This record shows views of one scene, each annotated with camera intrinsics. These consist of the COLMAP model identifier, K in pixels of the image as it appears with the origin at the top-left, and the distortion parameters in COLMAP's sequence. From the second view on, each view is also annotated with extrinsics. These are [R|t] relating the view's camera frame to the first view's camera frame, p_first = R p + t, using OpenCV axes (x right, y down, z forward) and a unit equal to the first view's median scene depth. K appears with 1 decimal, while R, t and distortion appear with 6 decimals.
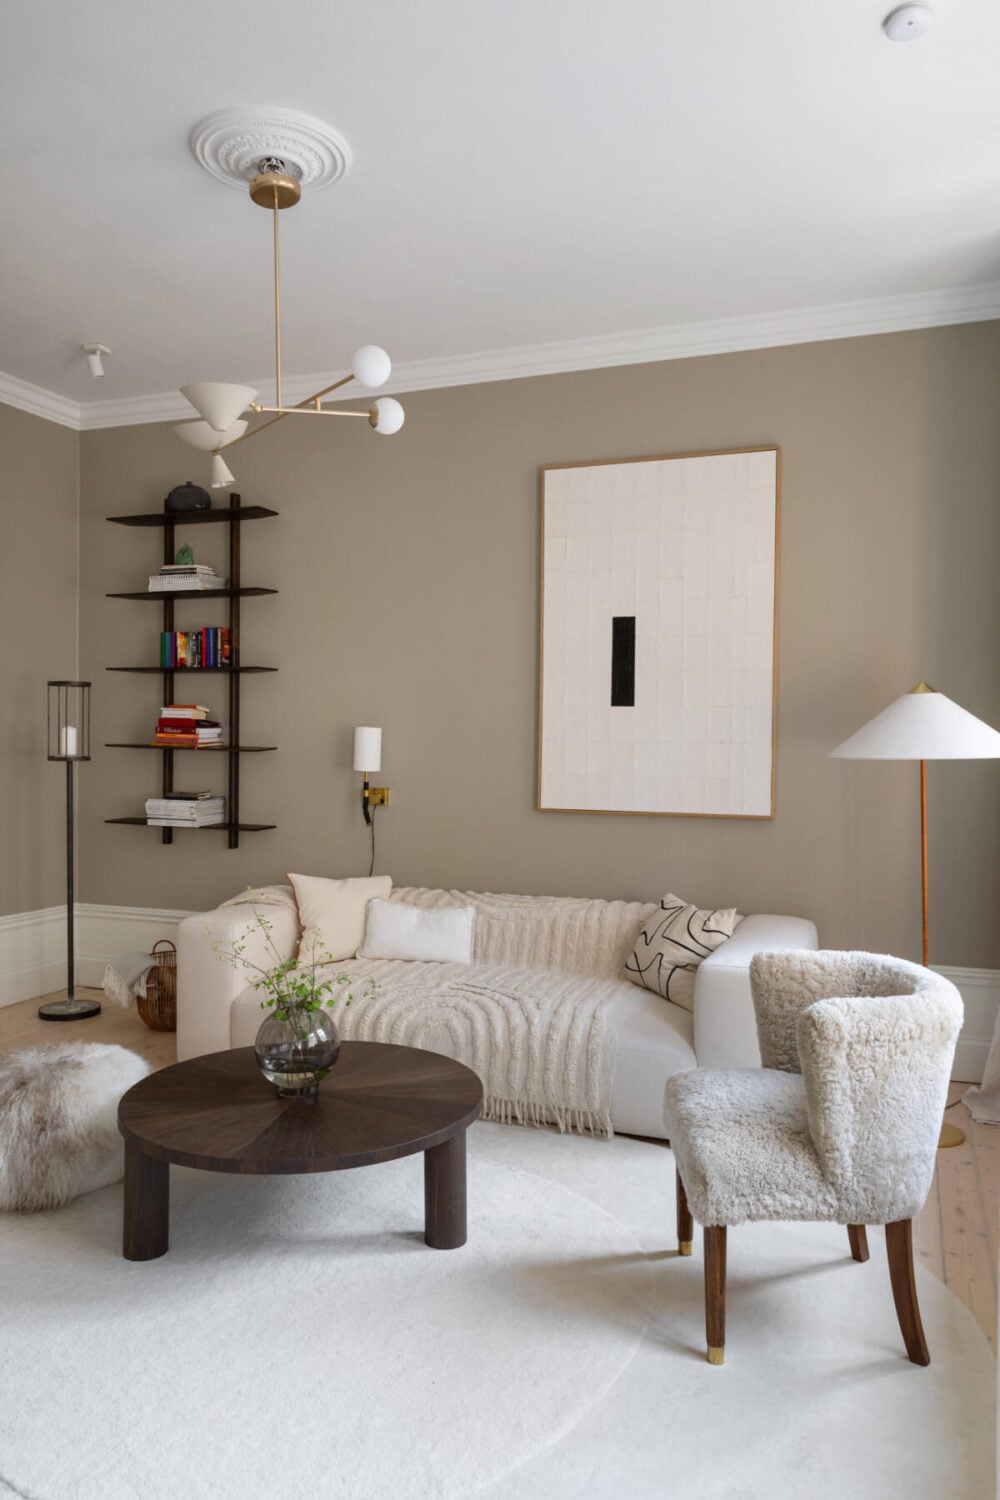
lens RADIAL K [[1021.5, 0, 500.0], [0, 1021.5, 750.0], [0, 0, 1]] dist [-0.001876, -0.001341]
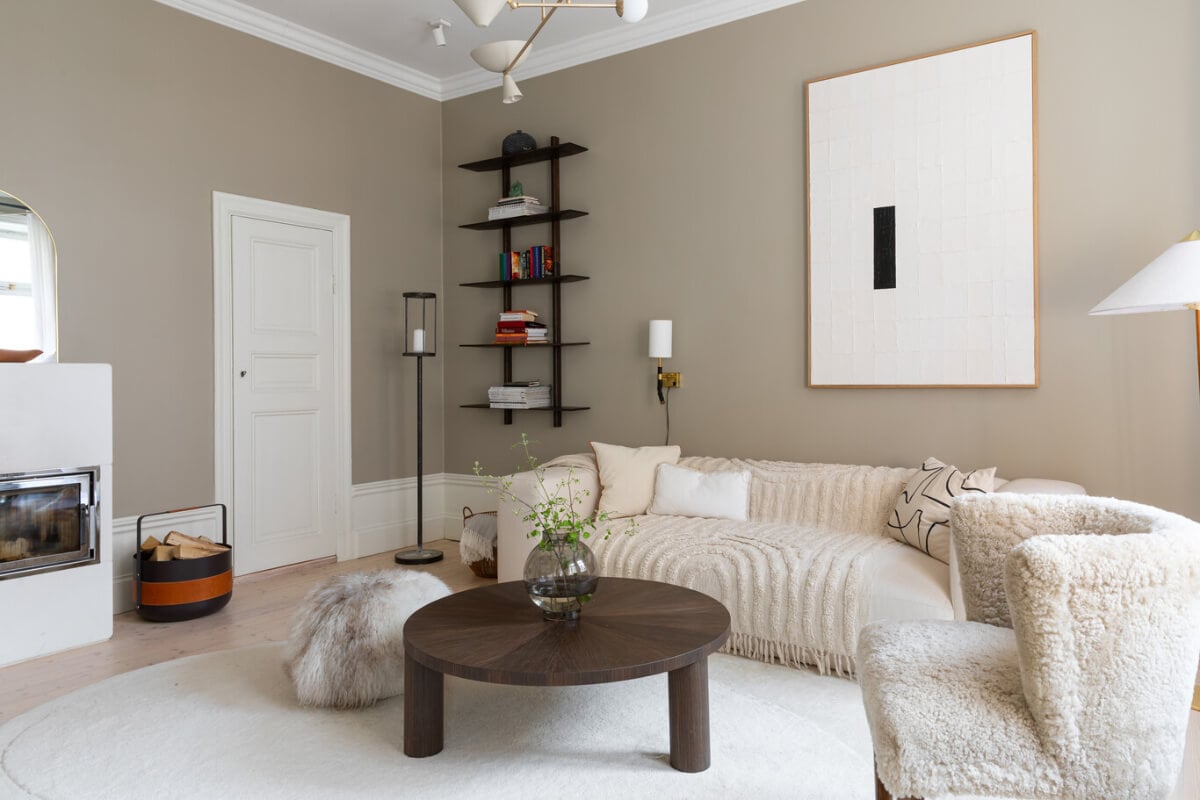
lens RADIAL K [[796.8, 0, 635.7], [0, 796.8, 369.1], [0, 0, 1]] dist [0.013358, 0.001047]
pose [[0.973358, -0.022051, -0.228229, 0.058152], [0.017618, 0.999615, -0.021442, 0.061013], [0.228614, 0.016849, 0.973371, 0.120860]]
